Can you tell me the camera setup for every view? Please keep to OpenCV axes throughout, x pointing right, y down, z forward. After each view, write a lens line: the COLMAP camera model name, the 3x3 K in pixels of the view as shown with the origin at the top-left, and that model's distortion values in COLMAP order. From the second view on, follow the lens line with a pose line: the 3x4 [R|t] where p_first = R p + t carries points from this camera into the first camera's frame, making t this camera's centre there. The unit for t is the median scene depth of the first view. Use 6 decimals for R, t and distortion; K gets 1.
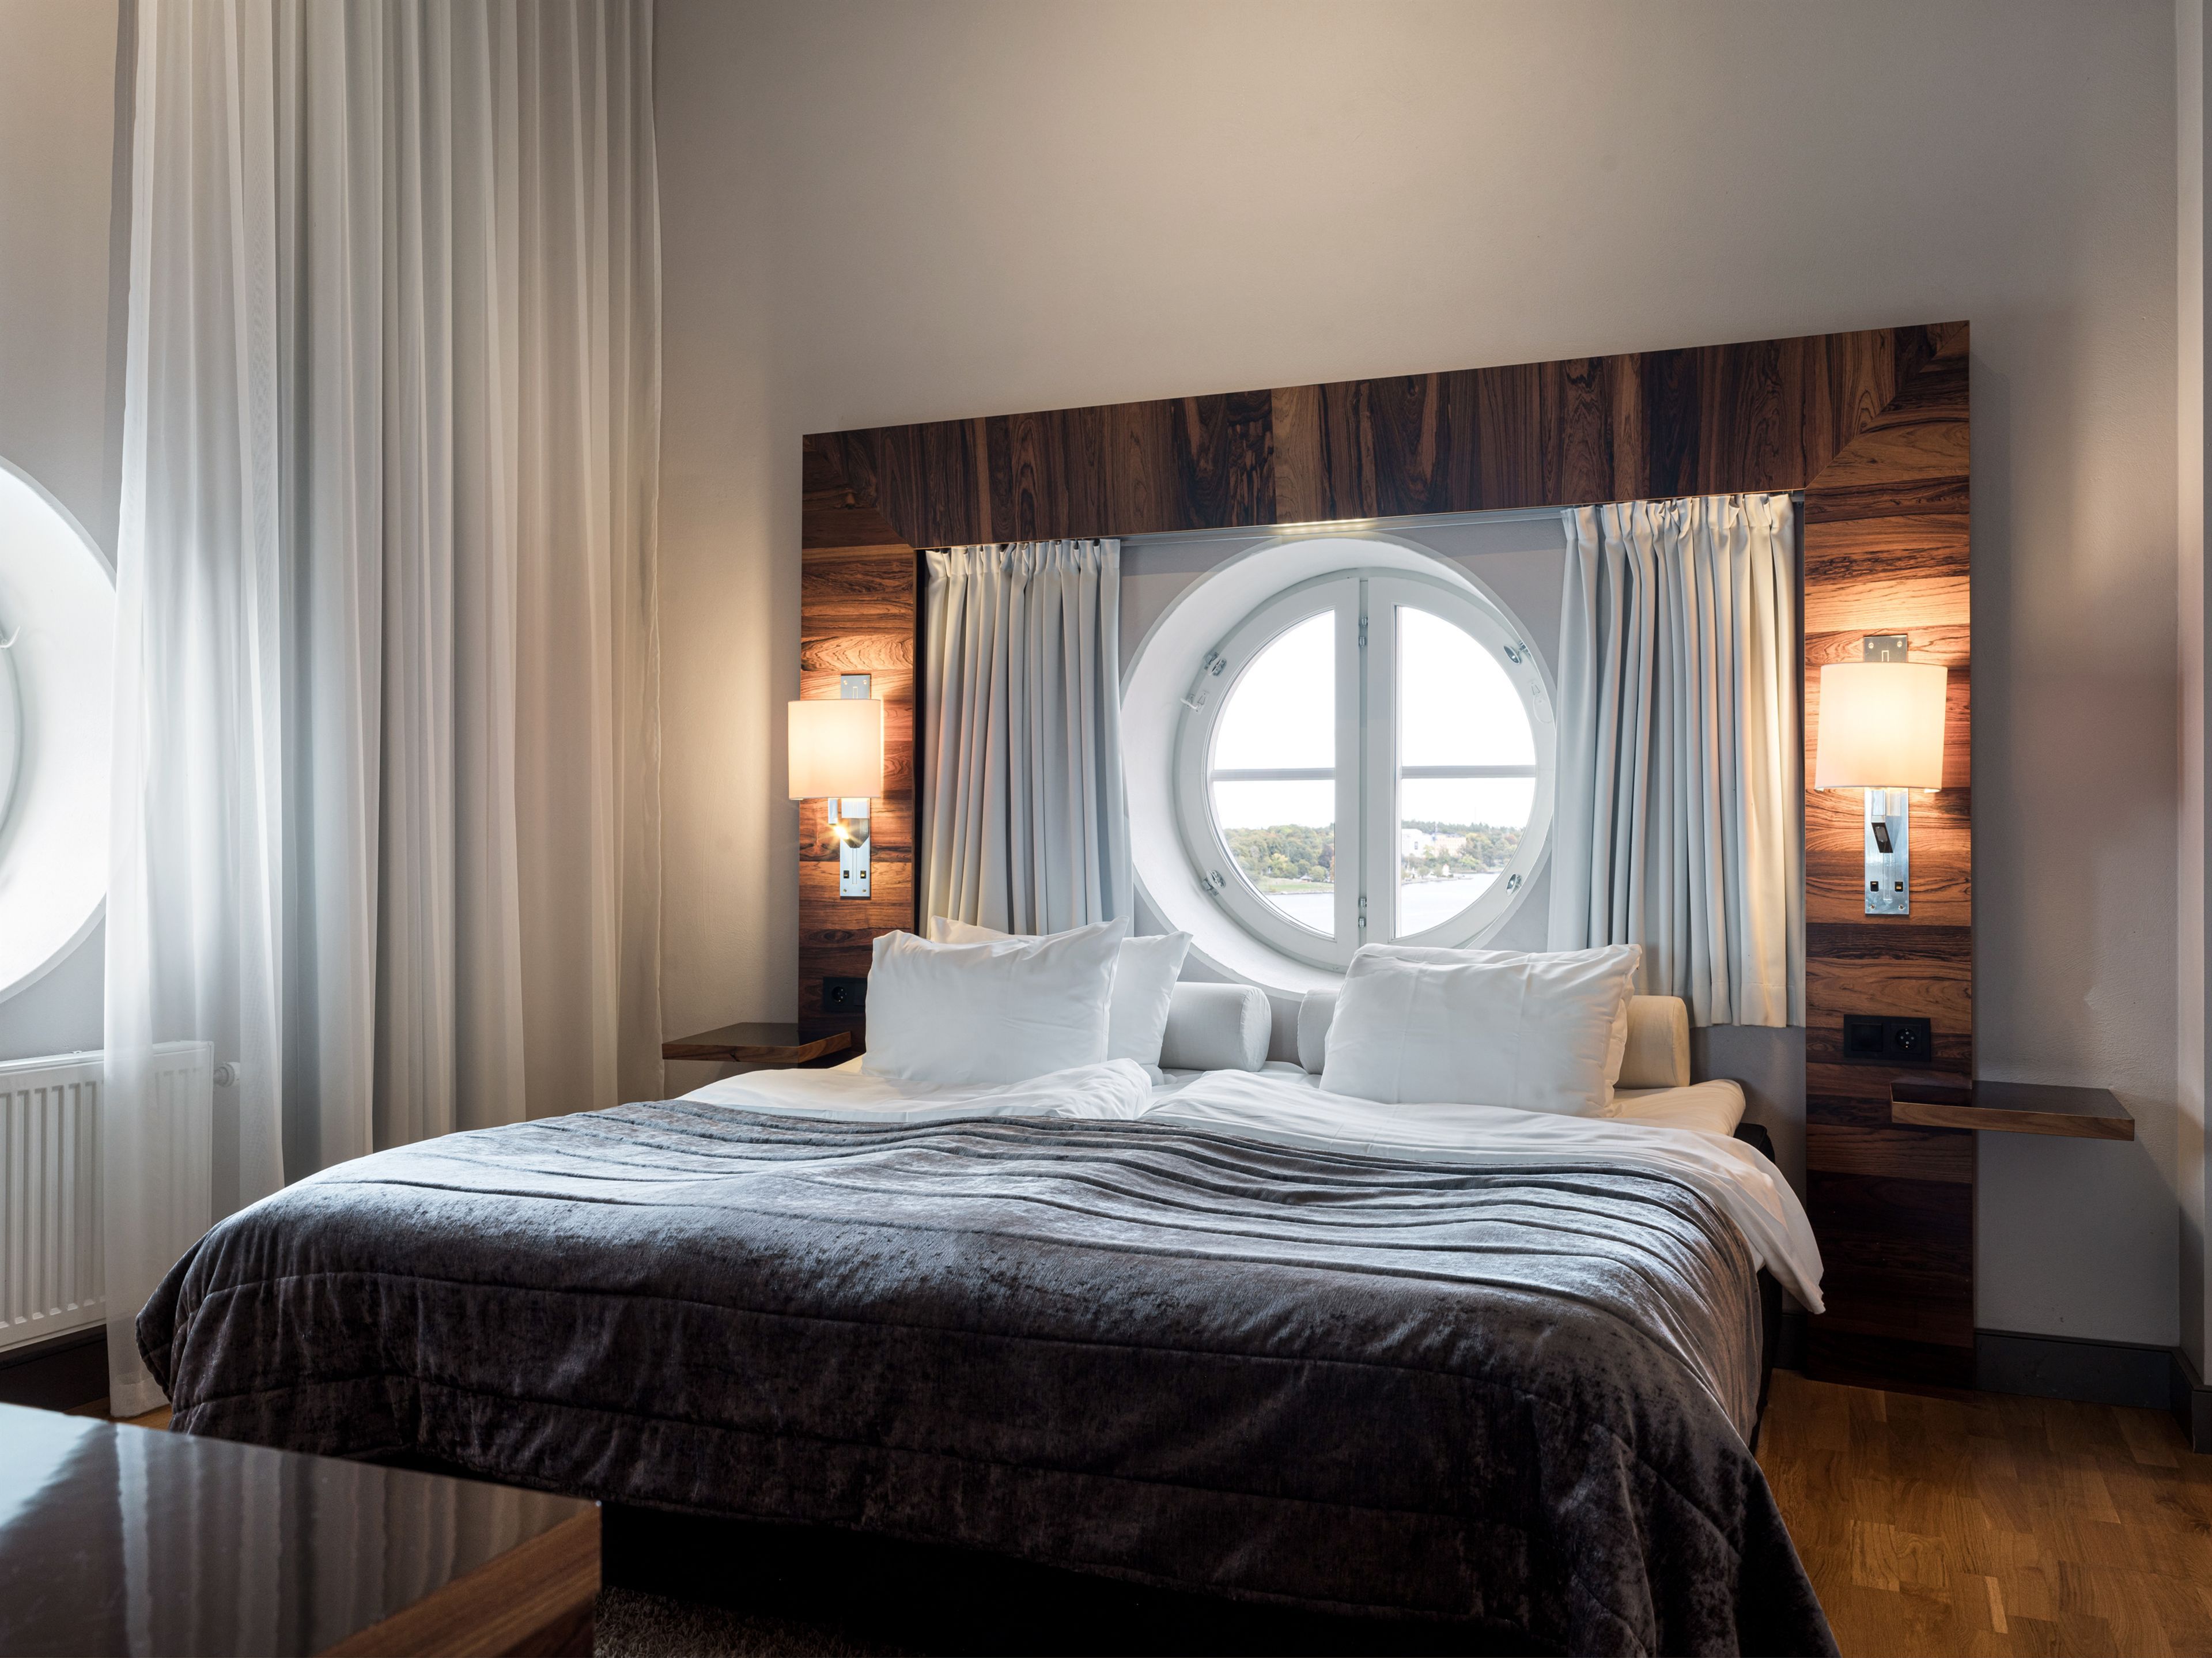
lens RADIAL K [[1787.3, 0, 1126.5], [0, 1787.3, 816.5], [0, 0, 1]] dist [-0.003984, 0.001754]
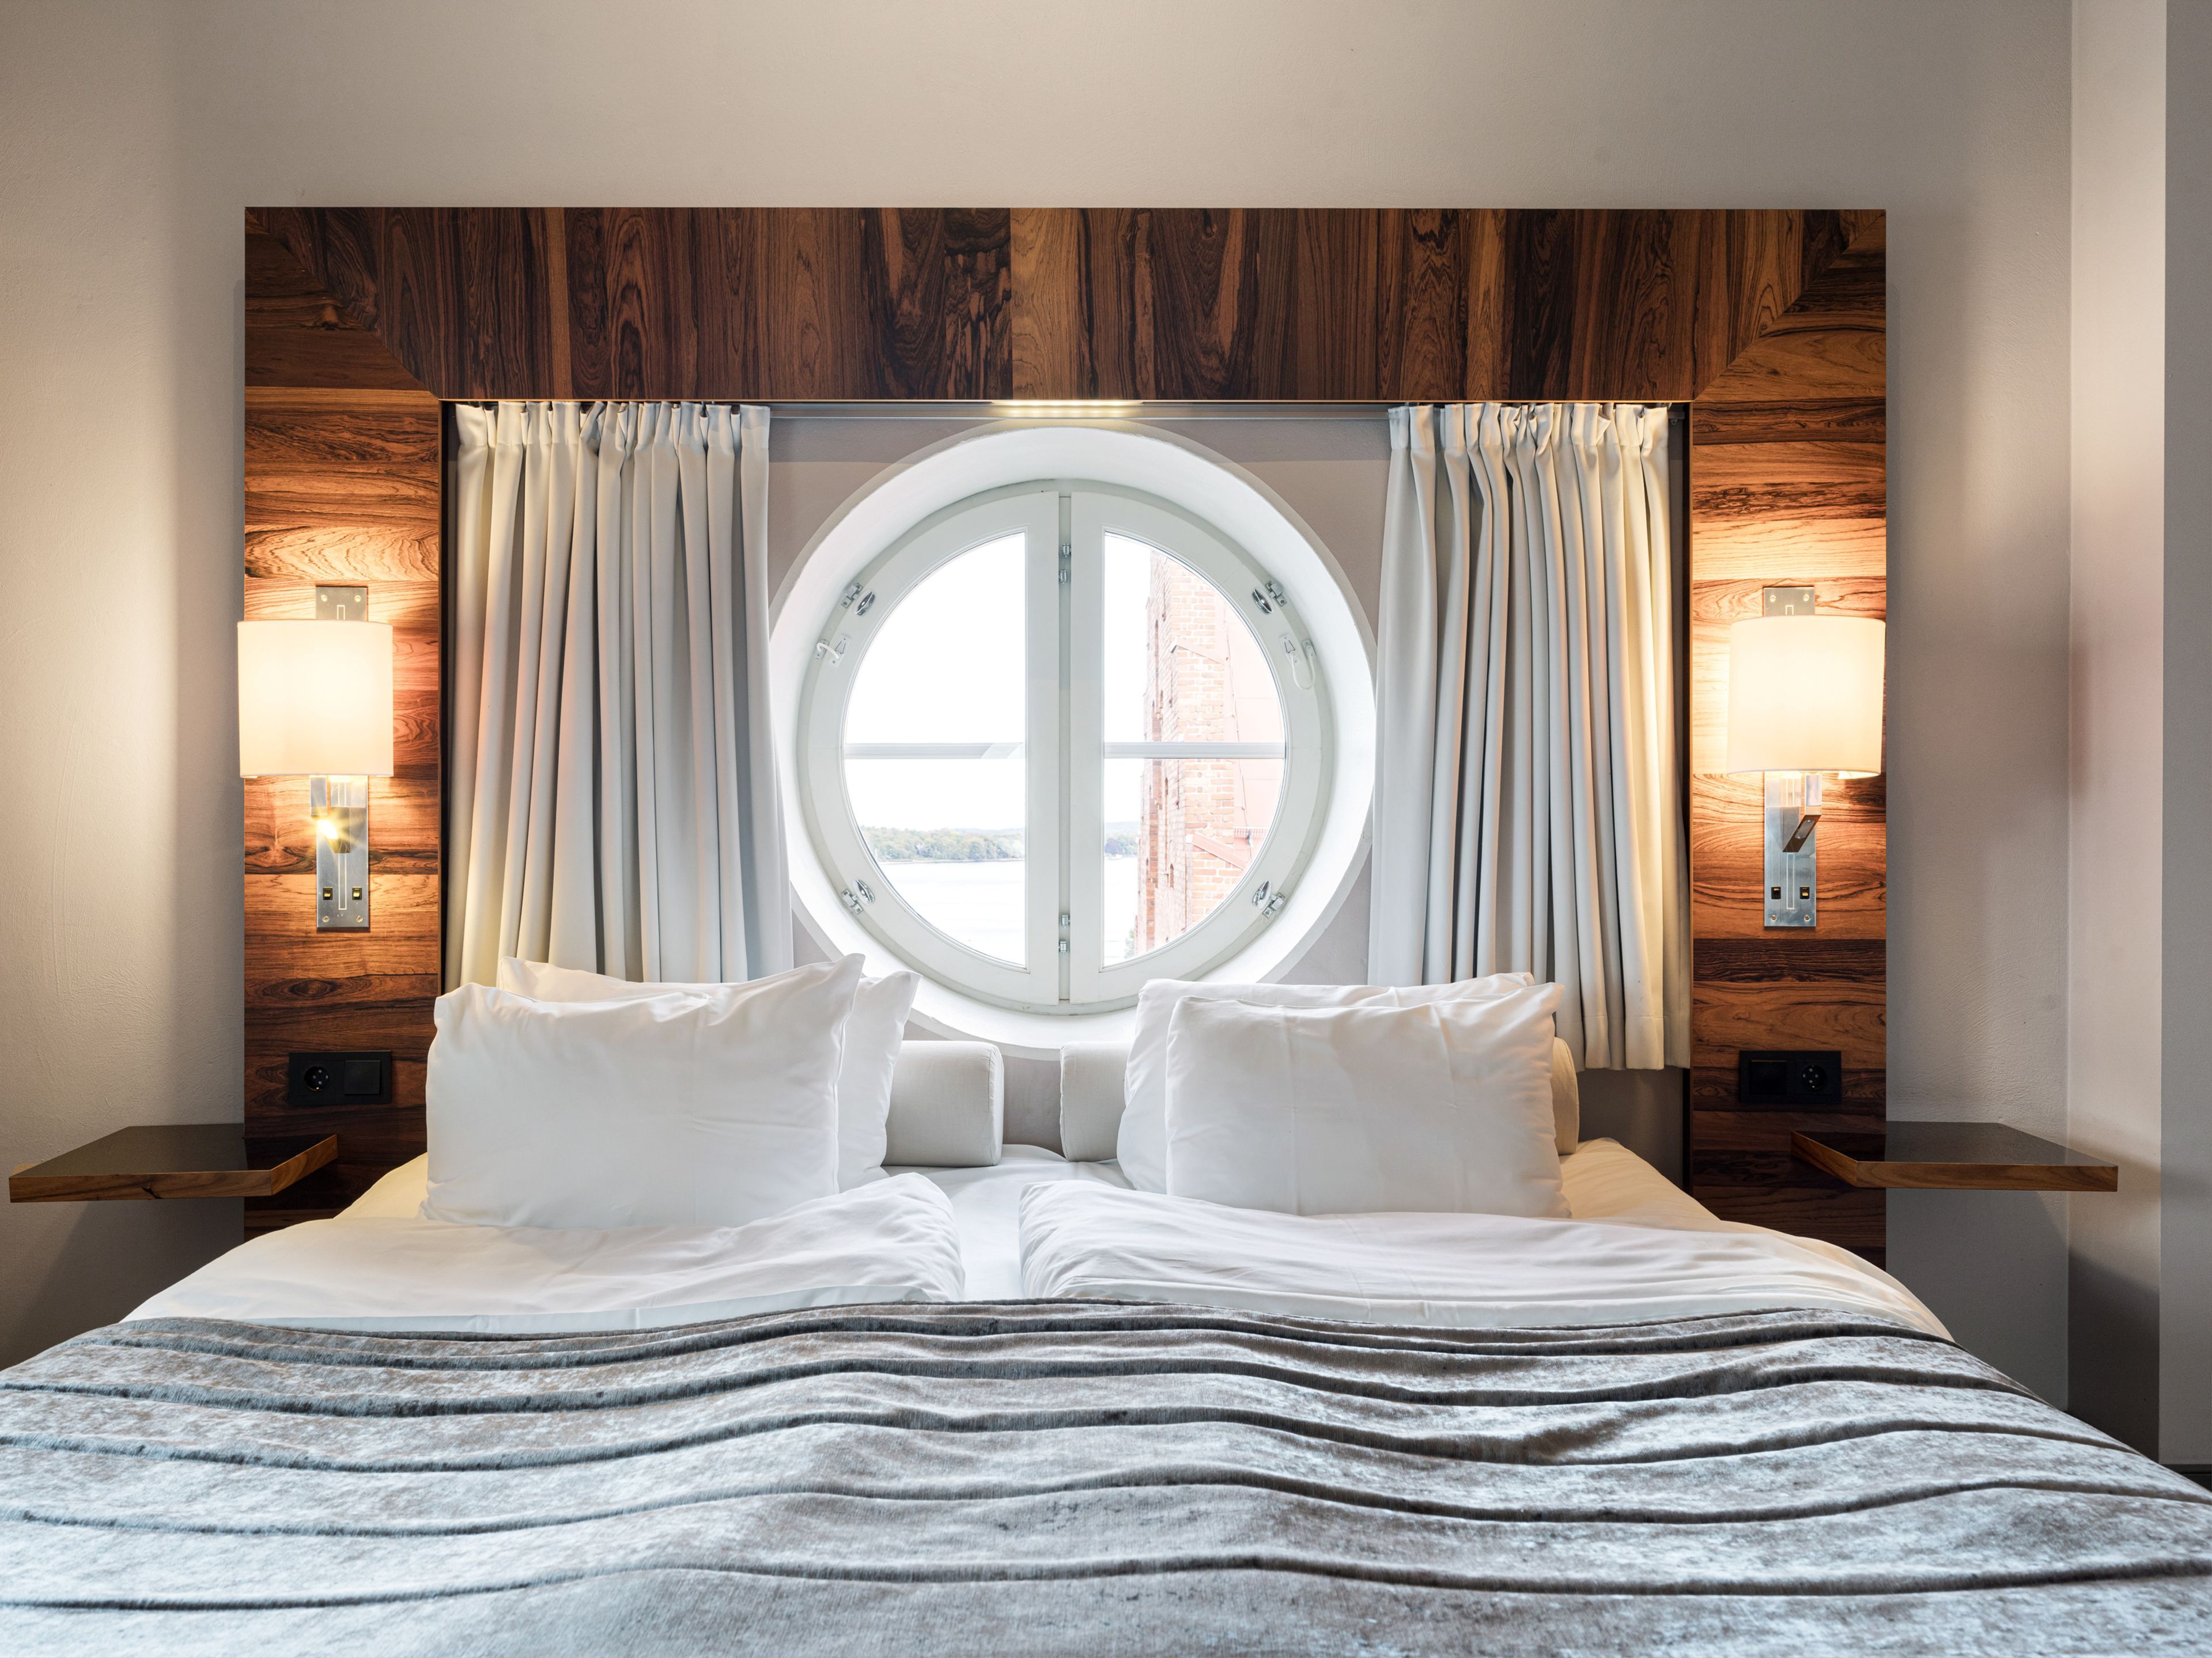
lens RADIAL K [[1787.0, 0, 1091.9], [0, 1787.0, 842.1], [0, 0, 1]] dist [-0.003984, 0.001754]
pose [[0.923102, -0.004047, 0.384535, -0.169533], [-0.001975, 0.999882, 0.015264, 0.003660], [-0.384551, -0.014849, 0.922984, 0.333571]]
